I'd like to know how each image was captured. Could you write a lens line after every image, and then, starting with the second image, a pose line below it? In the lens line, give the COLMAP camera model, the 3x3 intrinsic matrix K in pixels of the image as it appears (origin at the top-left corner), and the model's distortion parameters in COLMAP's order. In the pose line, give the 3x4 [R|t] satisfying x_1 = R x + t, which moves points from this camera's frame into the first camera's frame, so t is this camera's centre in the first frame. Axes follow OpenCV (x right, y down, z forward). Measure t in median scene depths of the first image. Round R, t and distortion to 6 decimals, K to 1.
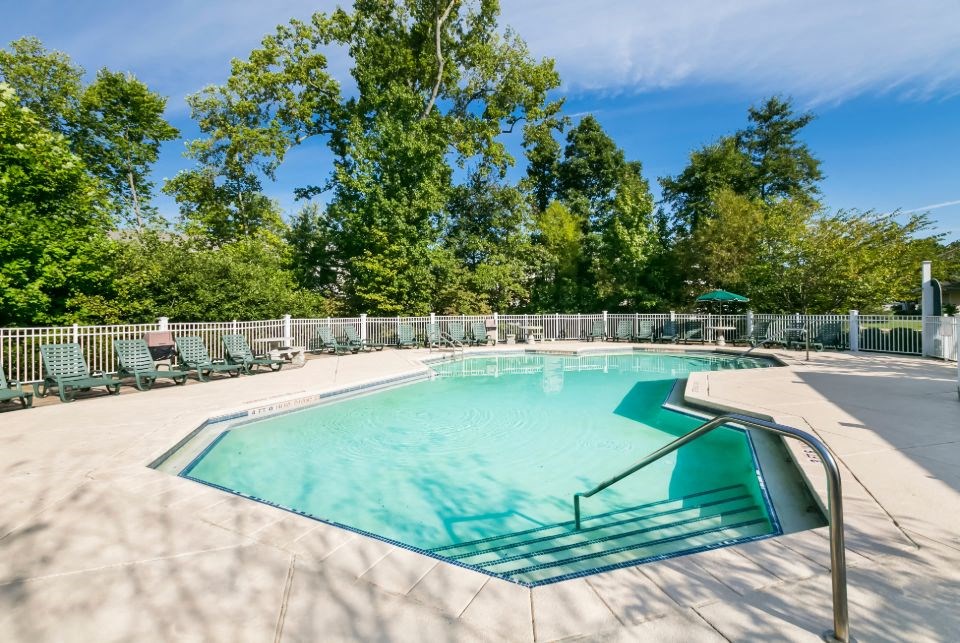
lens RADIAL K [[430.1, 0, 477.3], [0, 430.1, 311.3], [0, 0, 1]] dist [0.000338, 0.000169]
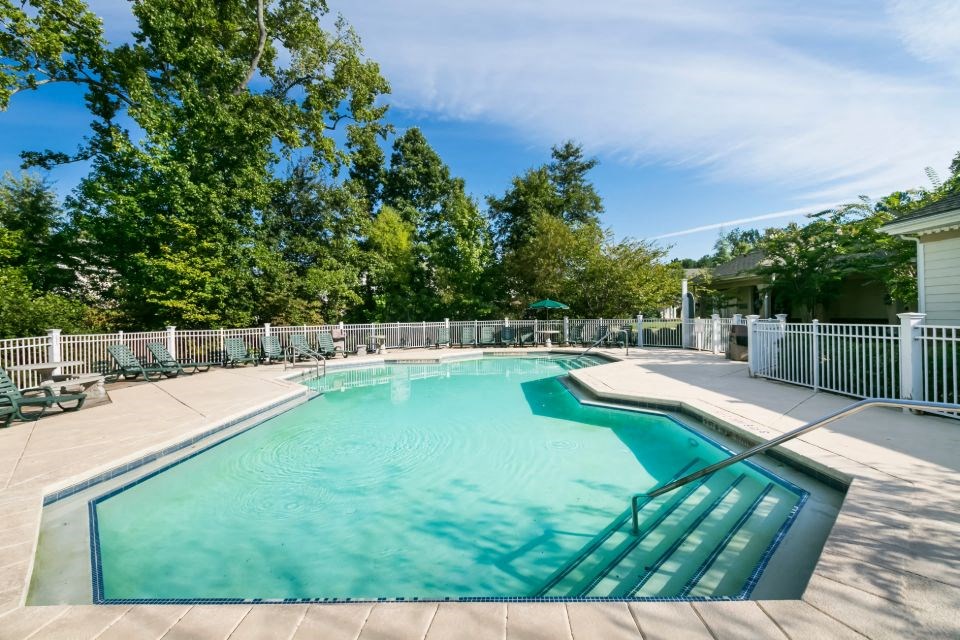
lens RADIAL K [[425.4, 0, 480.0], [0, 425.4, 320.0], [0, 0, 1]] dist [-0.000141, 0.000110]
pose [[0.890256, -0.014353, 0.455234, -0.097046], [0.014700, 0.999888, 0.002779, 0.000874], [-0.455223, 0.004217, 0.890368, 0.049635]]
